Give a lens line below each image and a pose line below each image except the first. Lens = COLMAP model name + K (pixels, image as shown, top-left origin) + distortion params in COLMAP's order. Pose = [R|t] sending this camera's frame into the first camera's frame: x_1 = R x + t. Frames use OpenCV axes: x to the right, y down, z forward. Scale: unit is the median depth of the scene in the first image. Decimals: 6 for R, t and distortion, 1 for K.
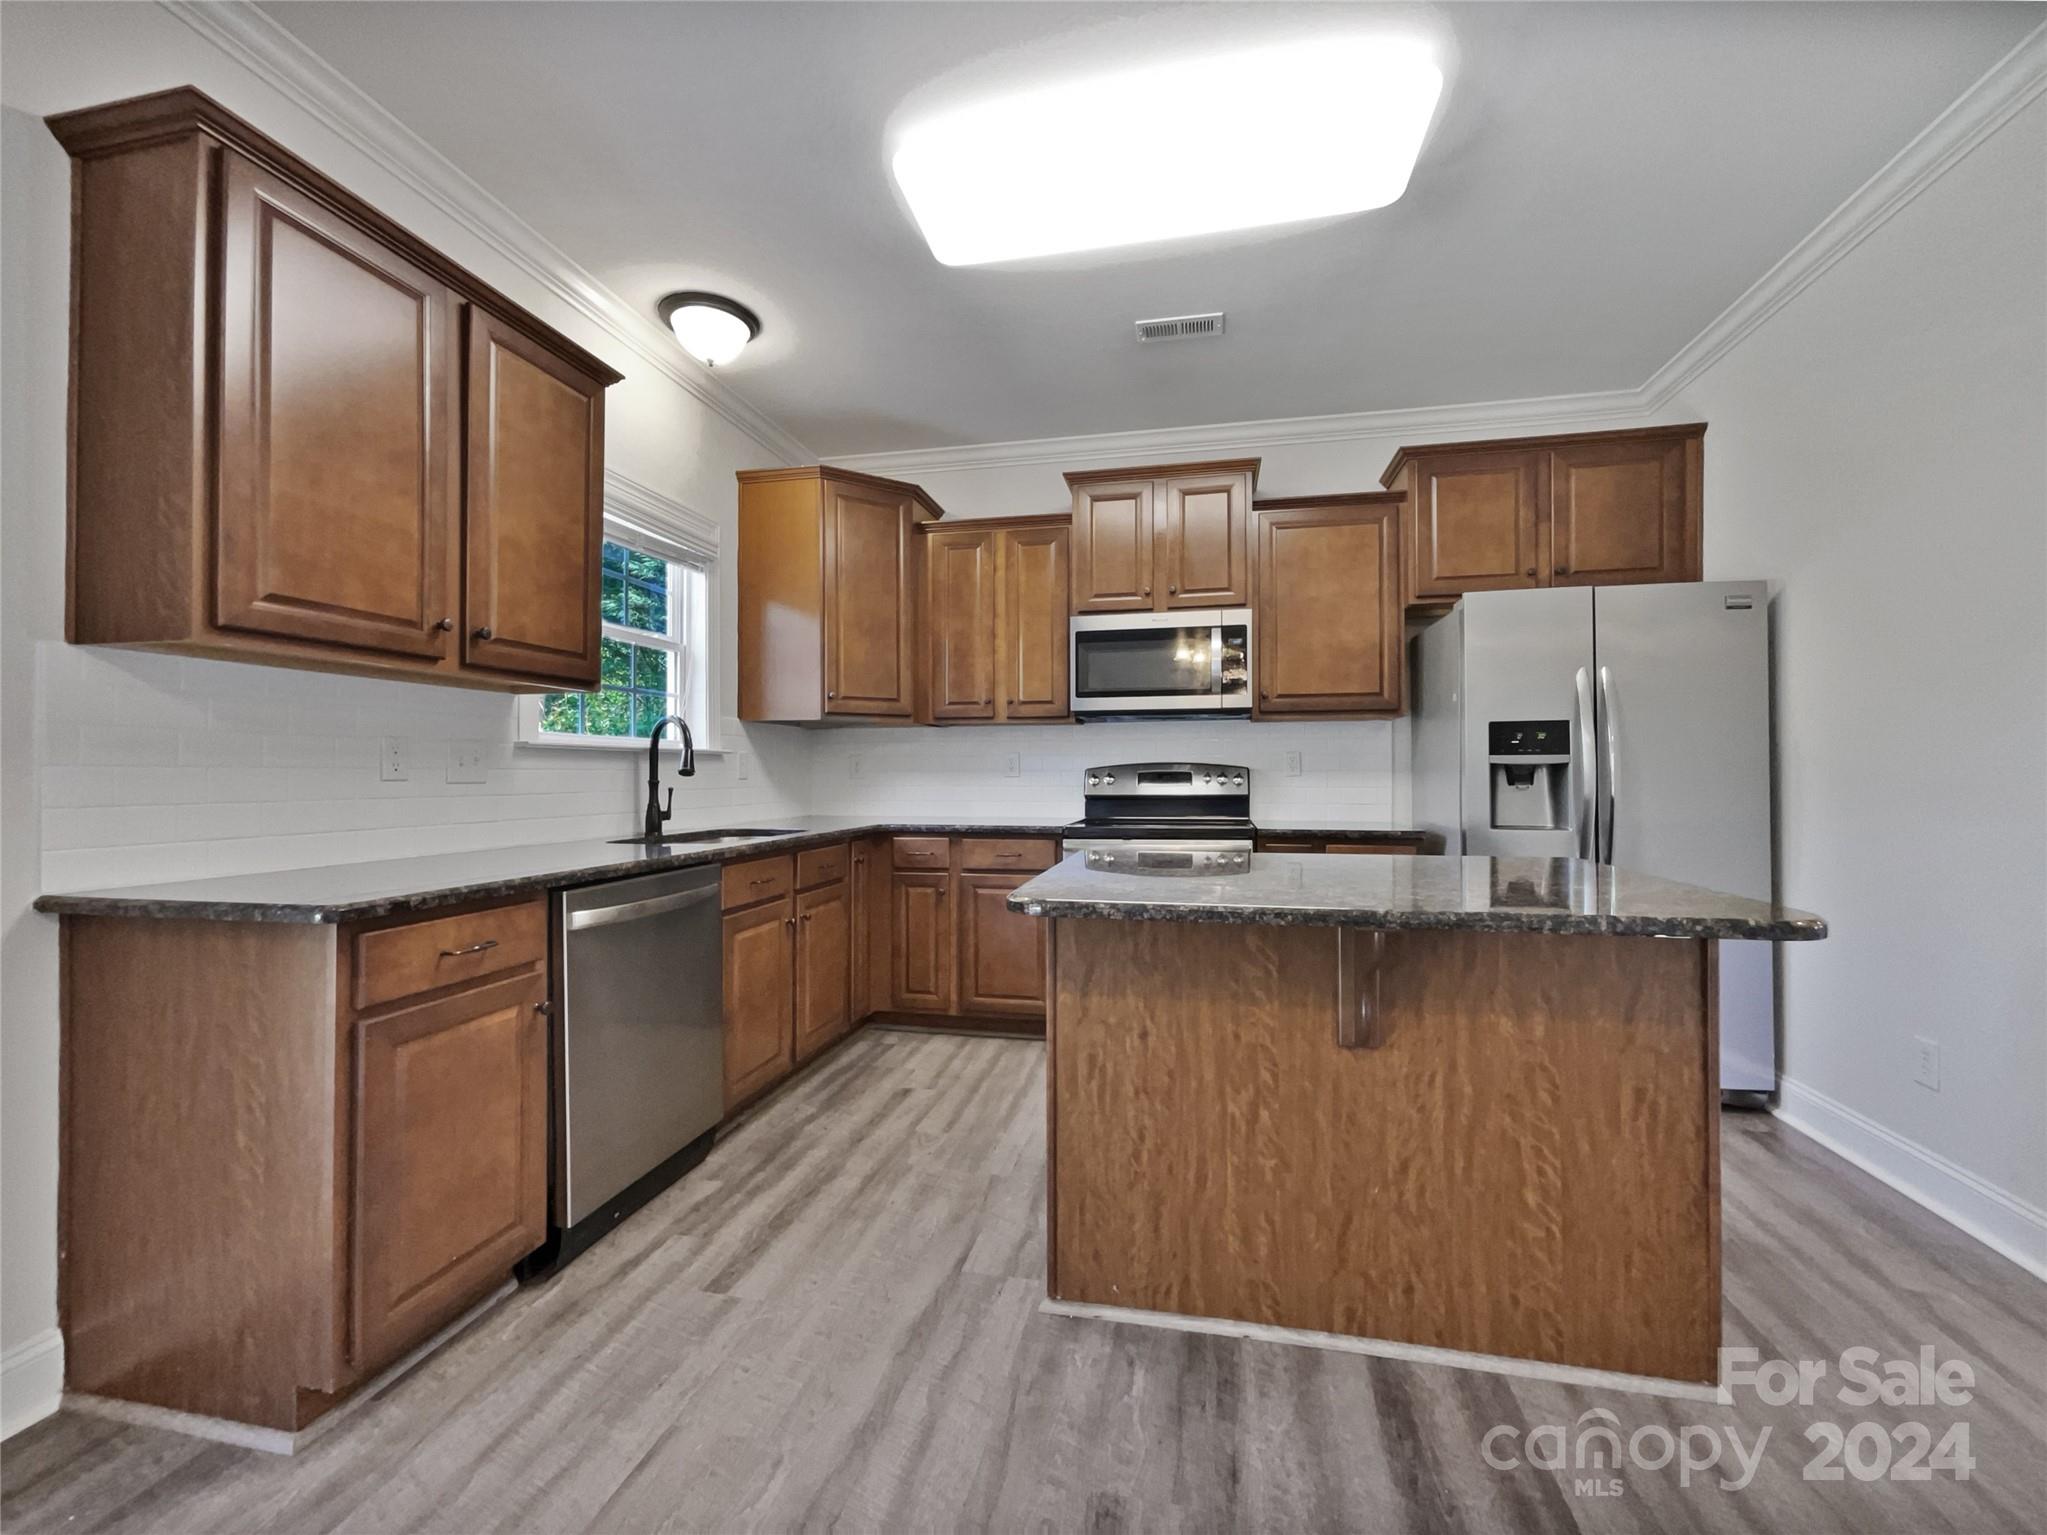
lens RADIAL K [[845.0, 0, 1002.3], [0, 845.0, 767.3], [0, 0, 1]] dist [-0.001575, 0.000062]
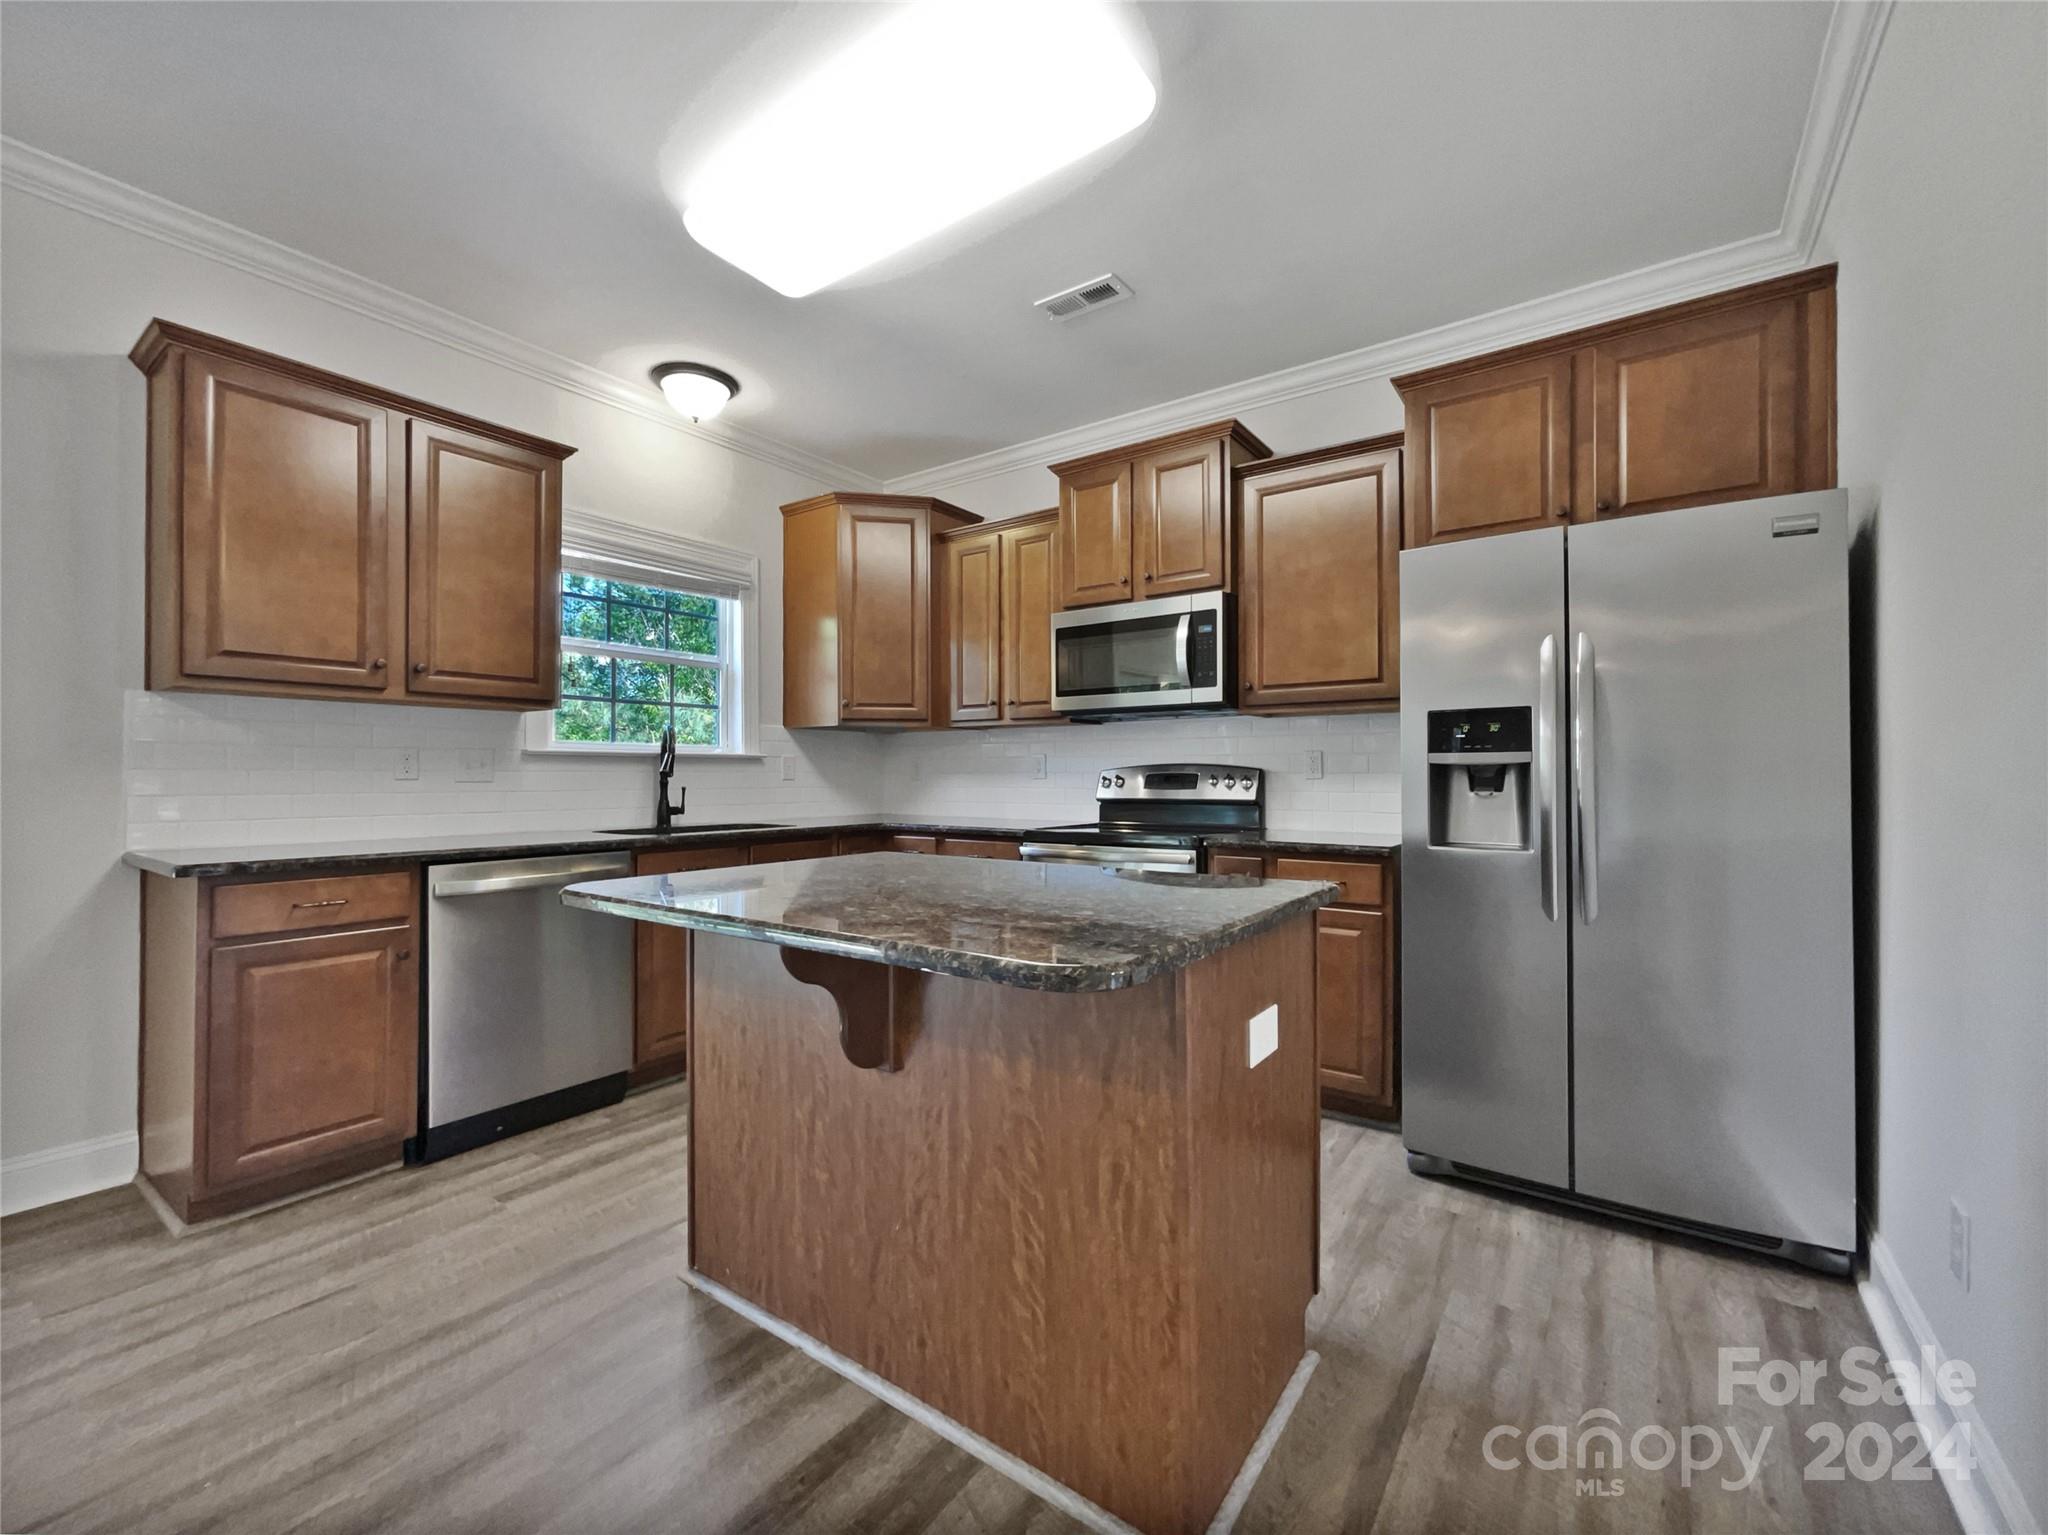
lens RADIAL K [[841.9, 0, 1016.1], [0, 841.9, 772.6], [0, 0, 1]] dist [-0.000879, -0.000071]
pose [[0.917346, 0.000536, -0.398089, 0.779088], [0.001170, 0.999991, 0.004042, 0.000147], [0.398088, -0.004174, 0.917338, 0.174176]]
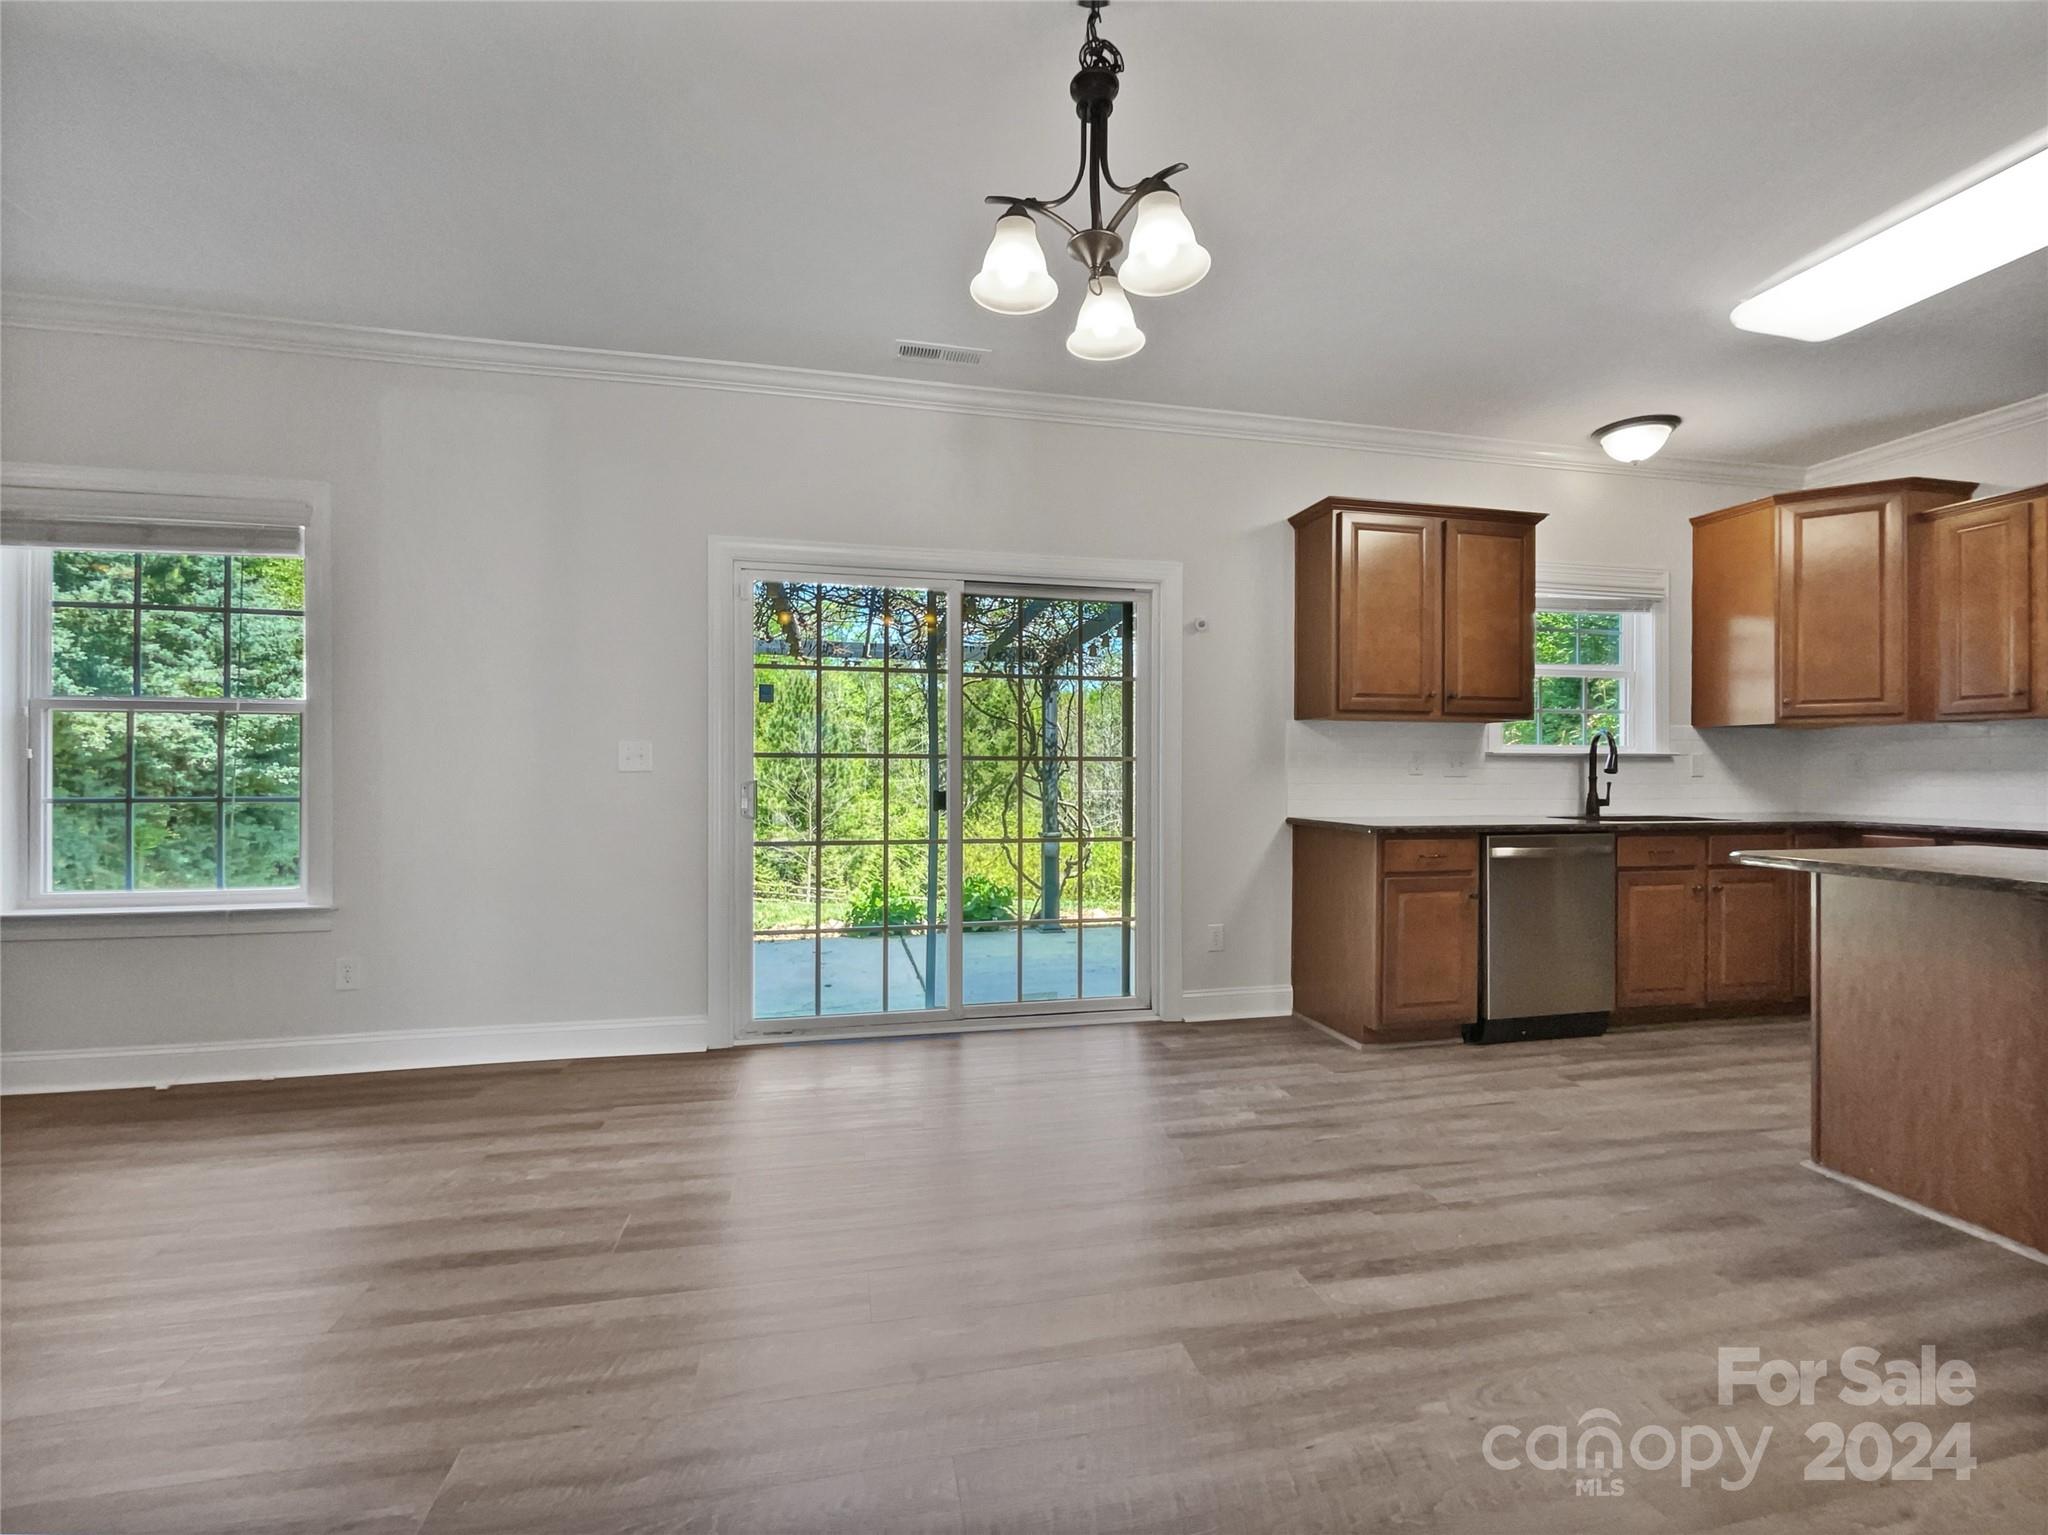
lens RADIAL K [[826.7, 0, 1023.9], [0, 826.7, 774.3], [0, 0, 1]] dist [0.000490, -0.000185]
pose [[0.410774, 0.005073, -0.911723, 0.675072], [0.004113, 0.999964, 0.007417, -0.003328], [0.911728, -0.006797, 0.410738, -0.626218]]
